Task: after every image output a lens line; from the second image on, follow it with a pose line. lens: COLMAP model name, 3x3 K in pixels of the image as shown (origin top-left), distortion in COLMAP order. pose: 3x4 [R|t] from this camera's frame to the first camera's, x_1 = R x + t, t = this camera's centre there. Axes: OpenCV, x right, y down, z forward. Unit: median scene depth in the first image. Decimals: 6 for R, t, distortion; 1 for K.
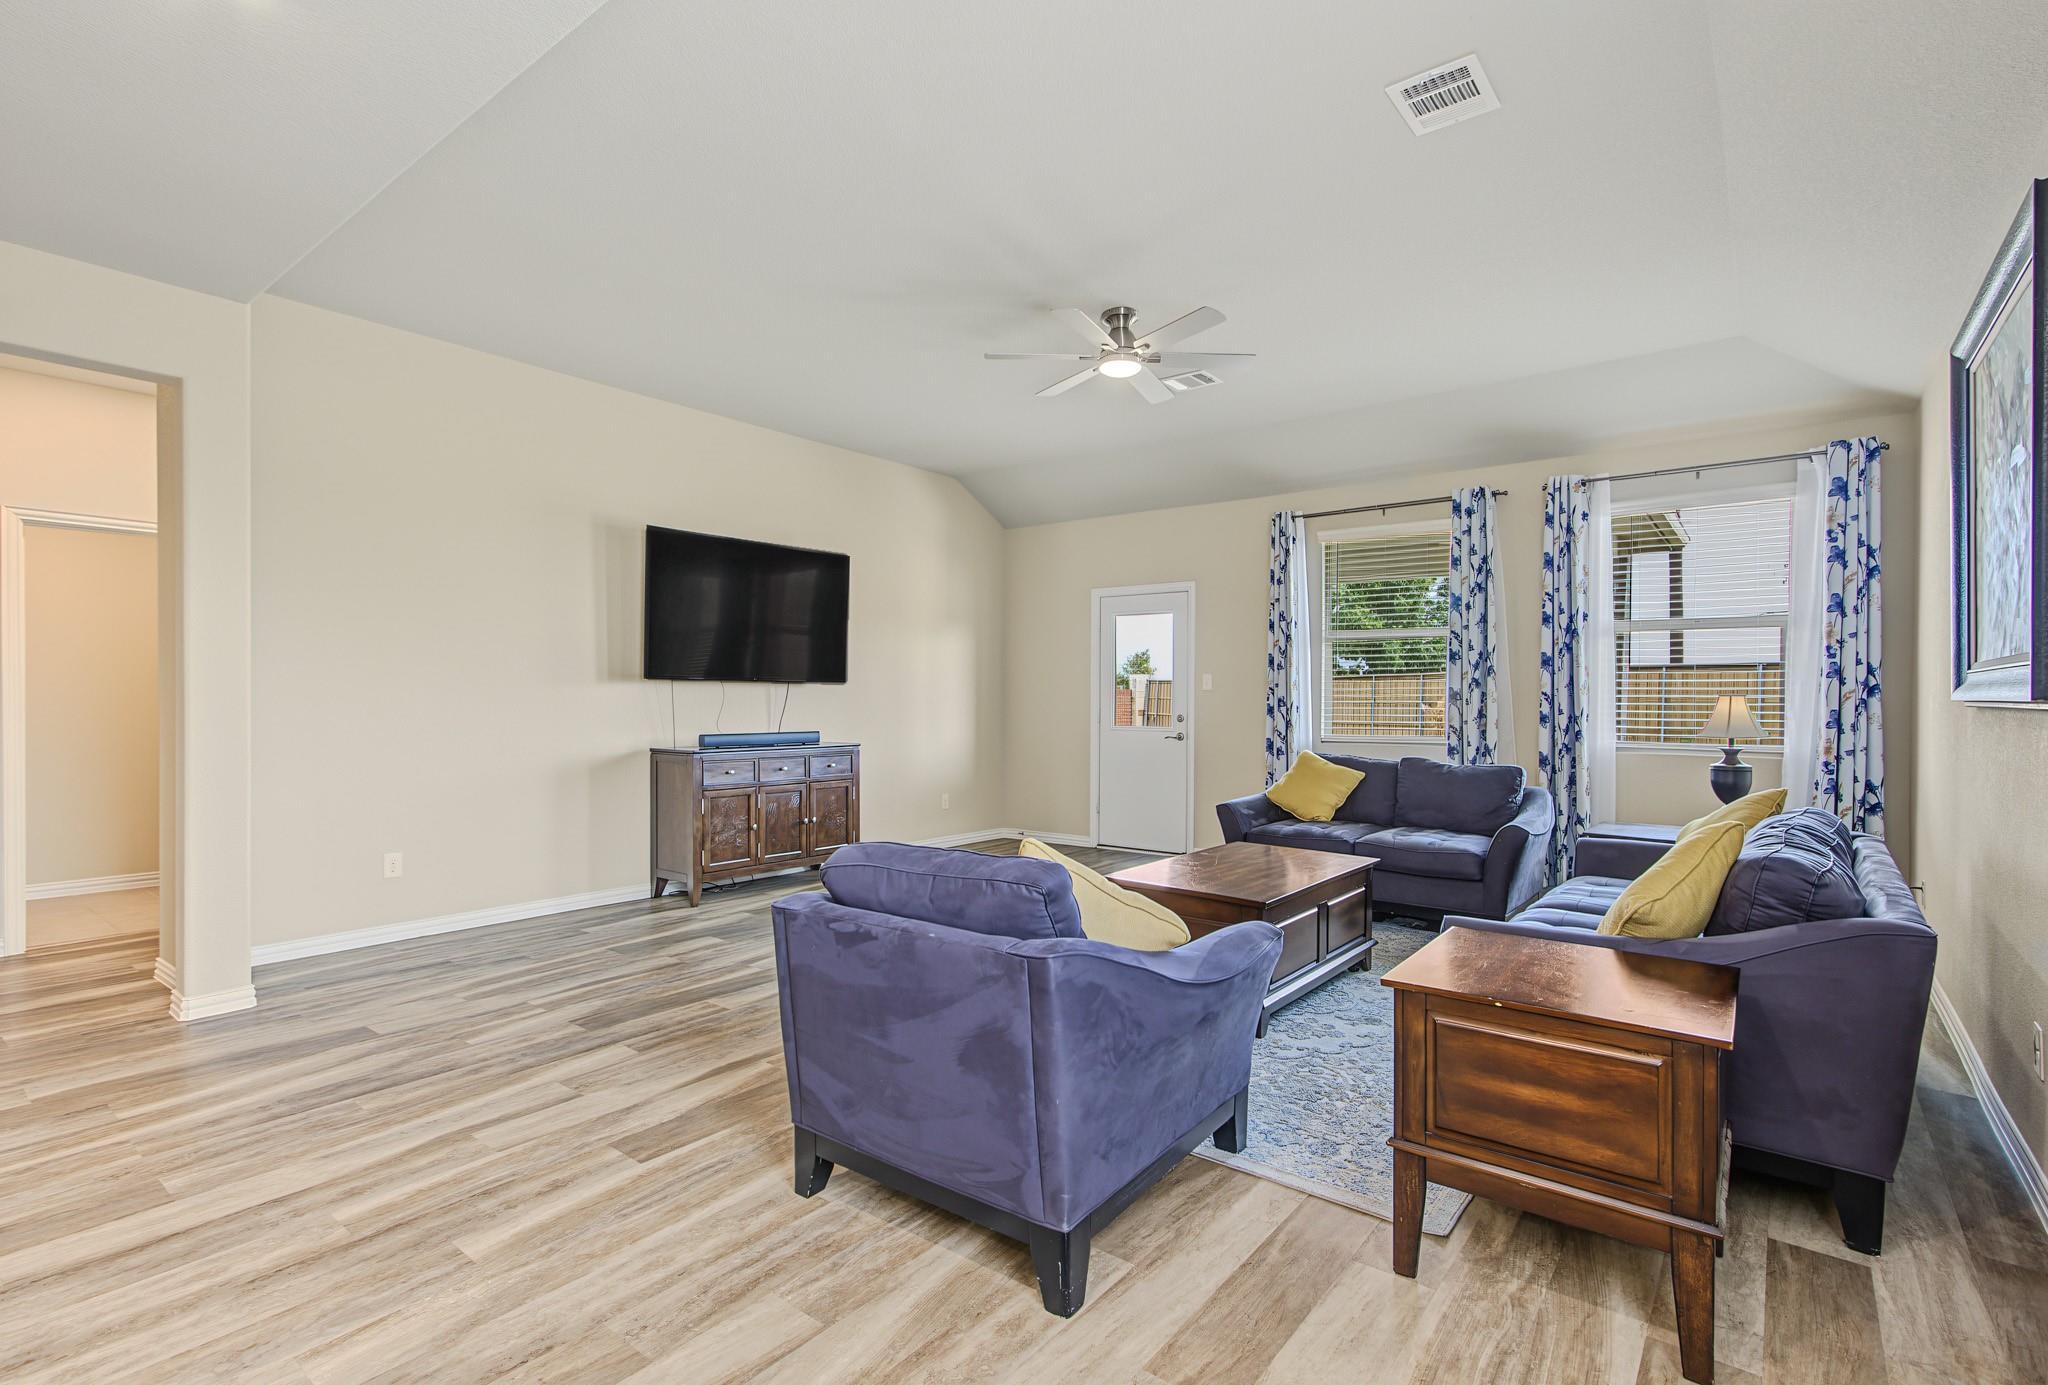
lens RADIAL K [[952.9, 0, 1018.2], [0, 952.9, 705.6], [0, 0, 1]] dist [-0.009149, 0.006430]
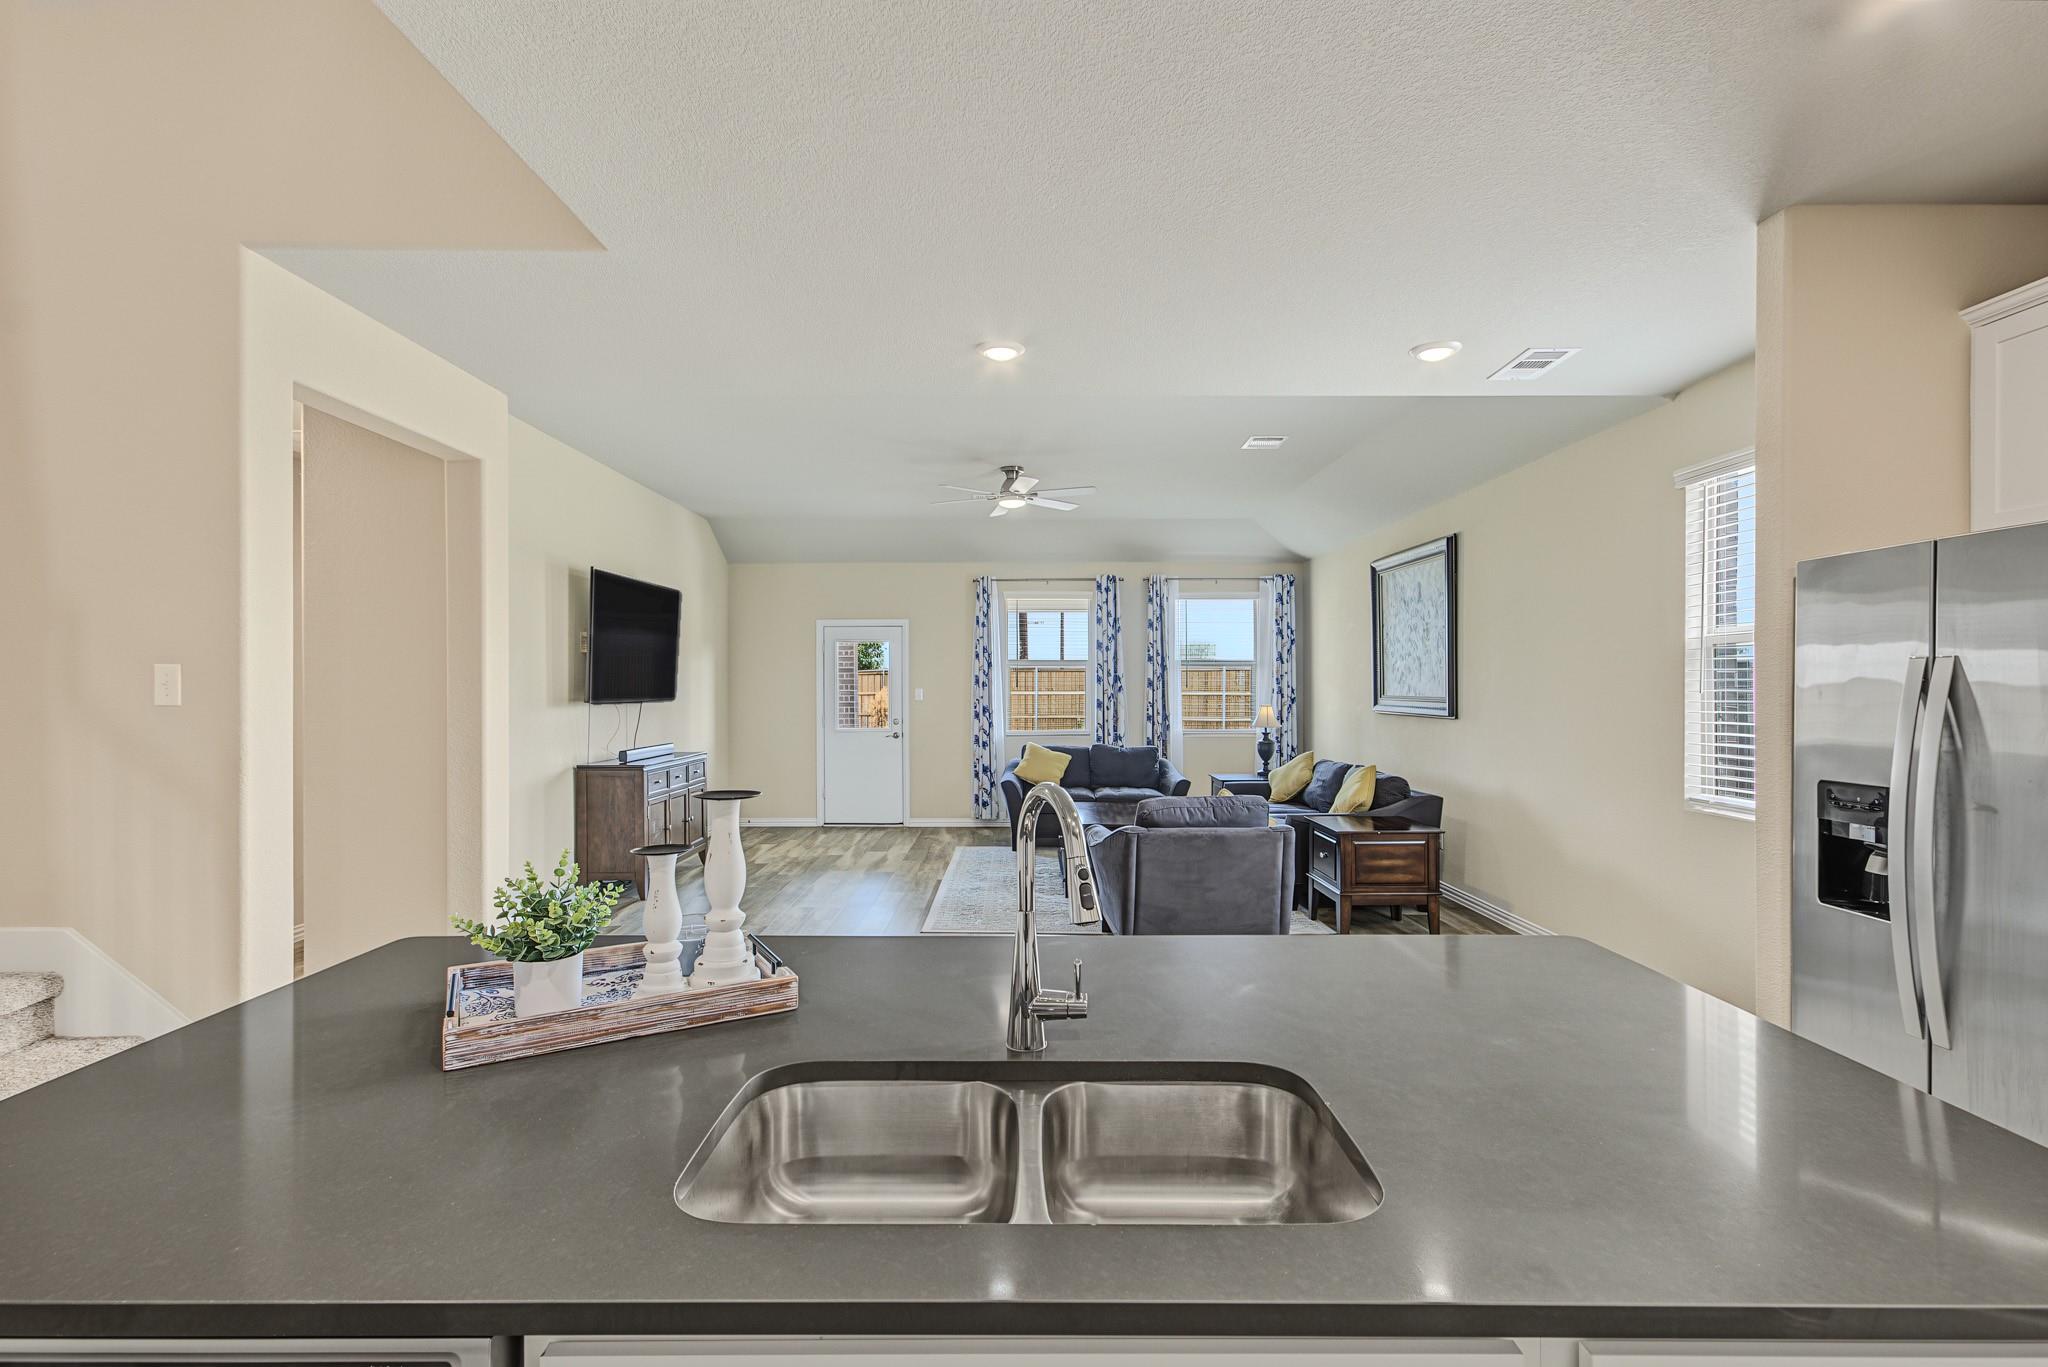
lens RADIAL K [[952.9, 0, 1028.2], [0, 952.9, 682.6], [0, 0, 1]] dist [-0.009149, 0.006430]
pose [[0.775919, -0.004628, 0.630816, -0.679084], [0.010603, 0.999928, -0.005706, -0.040910], [-0.630744, 0.011116, 0.775911, -0.175574]]
